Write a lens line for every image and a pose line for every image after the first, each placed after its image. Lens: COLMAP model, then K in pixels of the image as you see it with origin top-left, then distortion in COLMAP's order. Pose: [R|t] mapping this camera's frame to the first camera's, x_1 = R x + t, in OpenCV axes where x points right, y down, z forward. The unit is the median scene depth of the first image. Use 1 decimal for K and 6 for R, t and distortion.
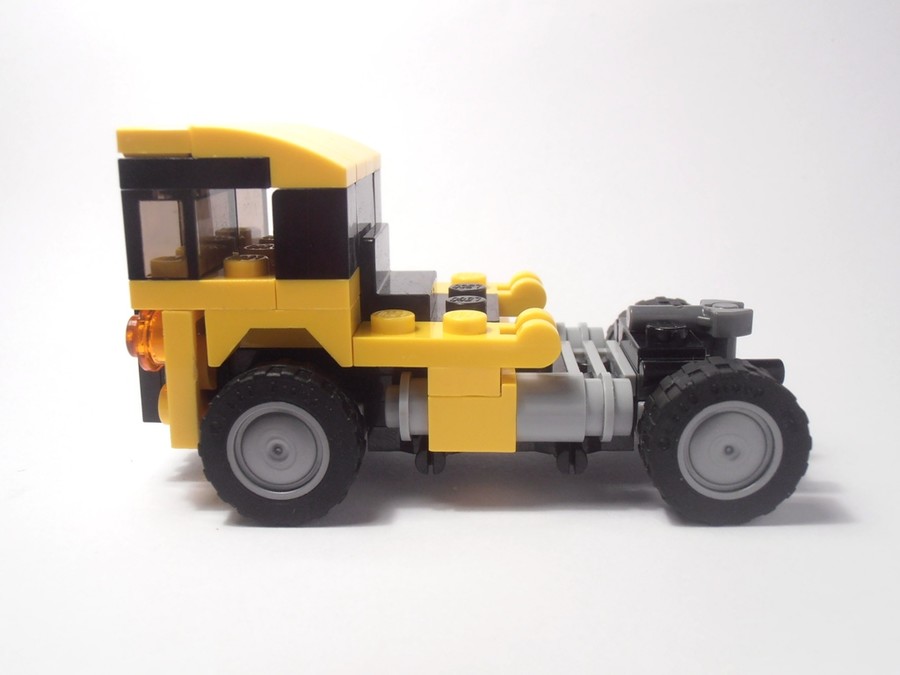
lens RADIAL K [[892.2, 0, 450.0], [0, 892.2, 337.5], [0, 0, 1]] dist [-0.008465, -0.003206]
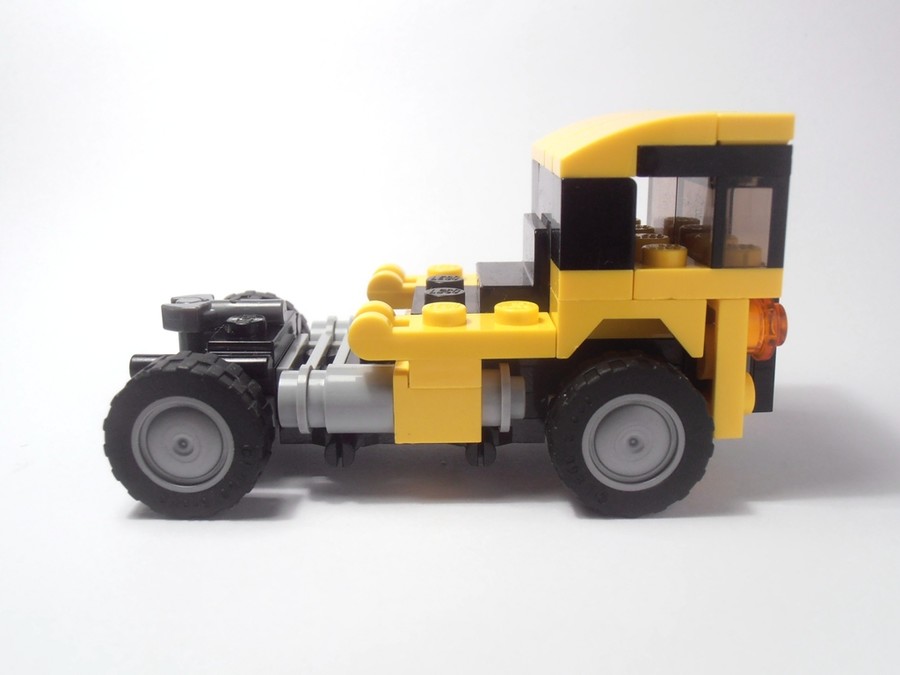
lens RADIAL K [[892.2, 0, 450.0], [0, 892.2, 337.5], [0, 0, 1]] dist [-0.008465, -0.003206]
pose [[0.999149, -0.010537, -0.039866, 0.148712], [0.010904, 0.999900, 0.009008, -0.000096], [0.039767, -0.009435, 0.999164, 0.005867]]
